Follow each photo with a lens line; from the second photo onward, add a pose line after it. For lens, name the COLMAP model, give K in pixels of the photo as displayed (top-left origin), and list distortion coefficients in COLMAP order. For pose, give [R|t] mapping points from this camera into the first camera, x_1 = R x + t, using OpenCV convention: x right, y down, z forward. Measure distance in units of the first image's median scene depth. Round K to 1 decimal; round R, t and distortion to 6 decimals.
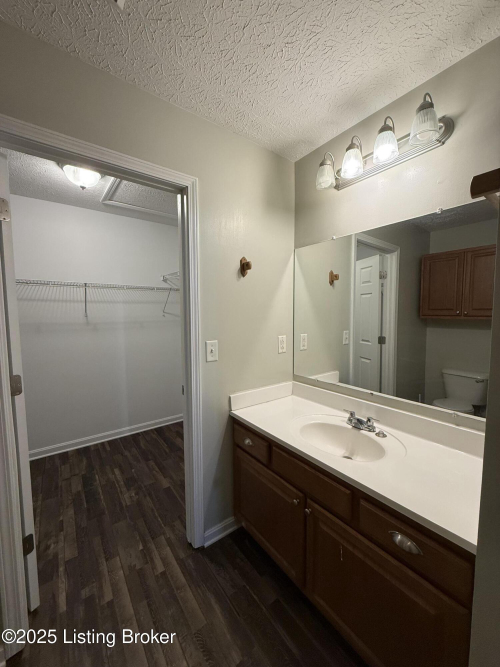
lens RADIAL K [[264.9, 0, 250.4], [0, 264.9, 332.3], [0, 0, 1]] dist [-0.000476, 0.000056]
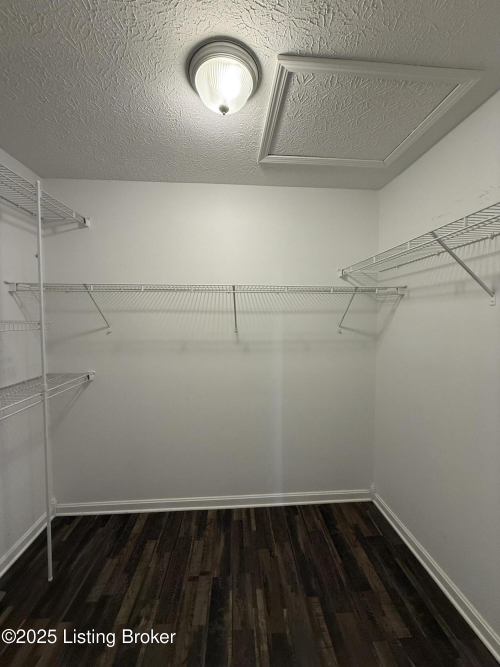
lens RADIAL K [[264.9, 0, 250.4], [0, 264.9, 332.3], [0, 0, 1]] dist [-0.000476, 0.000056]
pose [[0.838908, 0.030695, -0.543406, -0.212771], [-0.043988, 0.998966, -0.011480, -0.060081], [0.542492, 0.033534, 0.839391, 0.458395]]
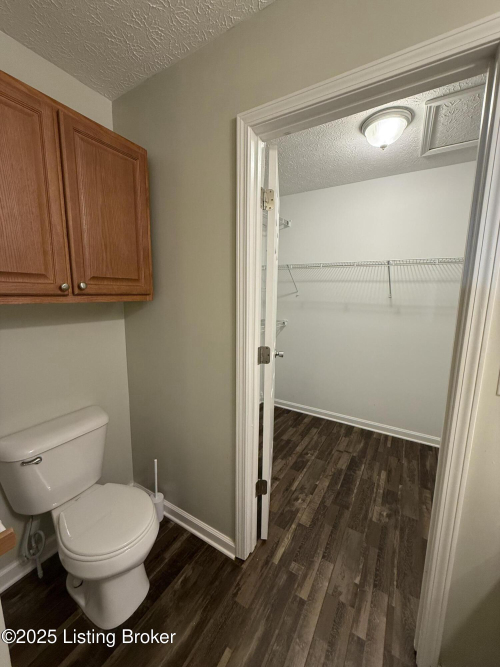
lens RADIAL K [[264.9, 0, 250.4], [0, 264.9, 332.3], [0, 0, 1]] dist [-0.000476, 0.000056]
pose [[0.375758, 0.149561, -0.914569, 0.064671], [-0.084855, 0.988298, 0.126755, -0.019009], [0.922825, 0.029976, 0.384052, 0.228694]]
